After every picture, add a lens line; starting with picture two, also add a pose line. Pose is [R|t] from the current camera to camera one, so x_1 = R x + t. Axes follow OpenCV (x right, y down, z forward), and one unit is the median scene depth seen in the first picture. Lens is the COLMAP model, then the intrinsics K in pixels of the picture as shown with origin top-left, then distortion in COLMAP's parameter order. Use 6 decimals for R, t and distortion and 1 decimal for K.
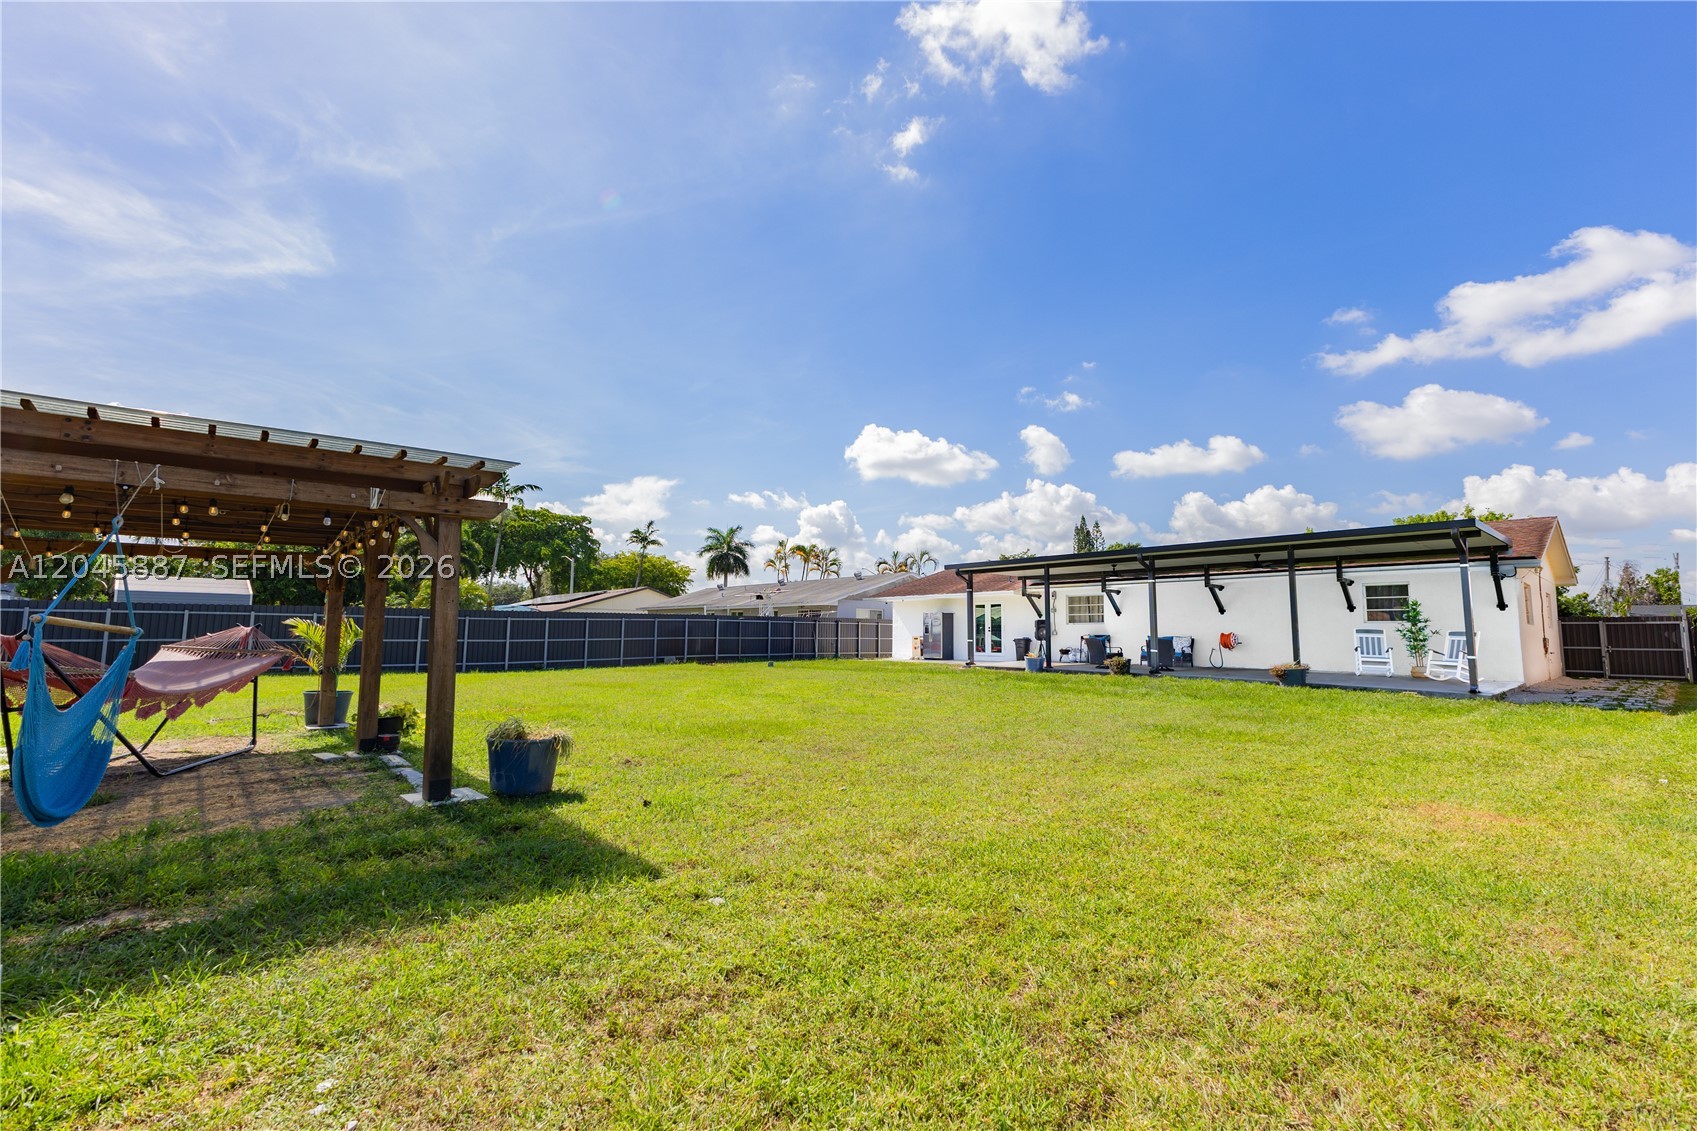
lens RADIAL K [[727.4, 0, 848.6], [0, 727.4, 569.1], [0, 0, 1]] dist [0.013317, 0.000279]
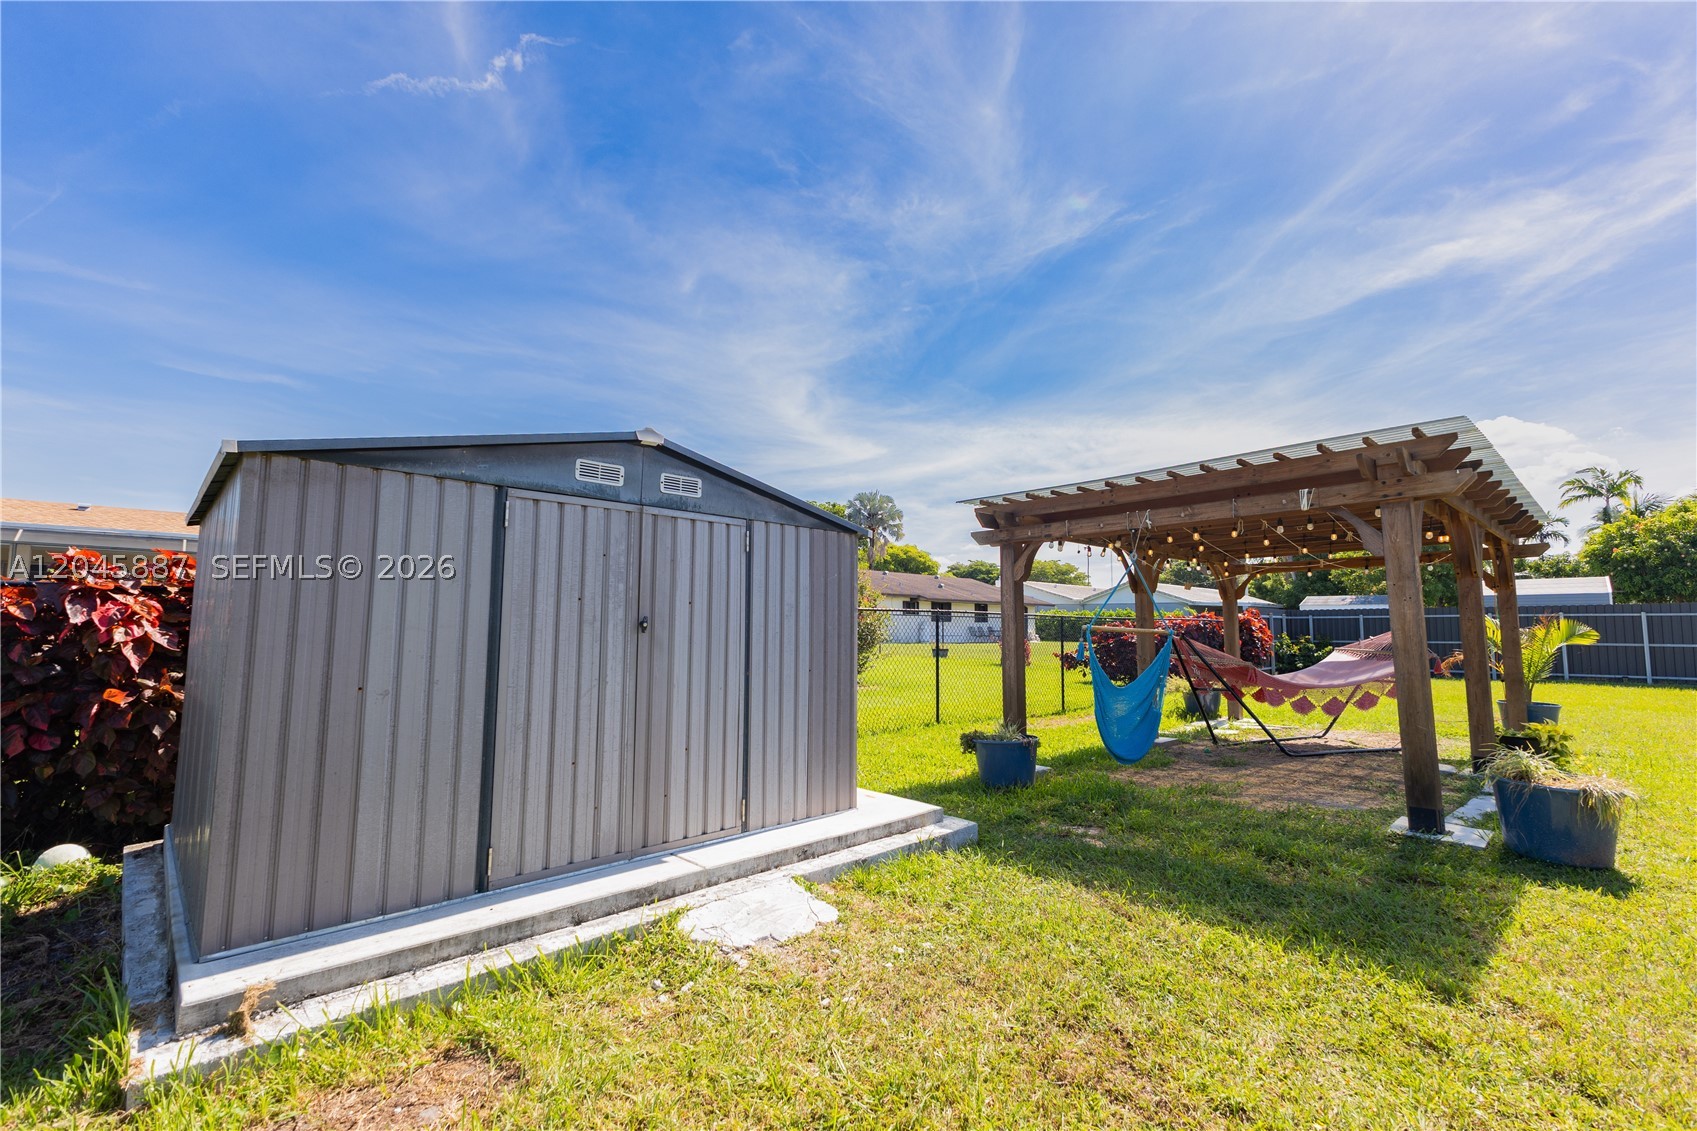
lens RADIAL K [[727.4, 0, 851.1], [0, 727.4, 565.0], [0, 0, 1]] dist [0.013317, 0.000279]
pose [[0.021720, -0.099796, -0.994771, 1.219539], [0.089927, 0.991167, -0.097471, 0.125794], [0.995712, -0.087339, 0.030502, 1.332436]]
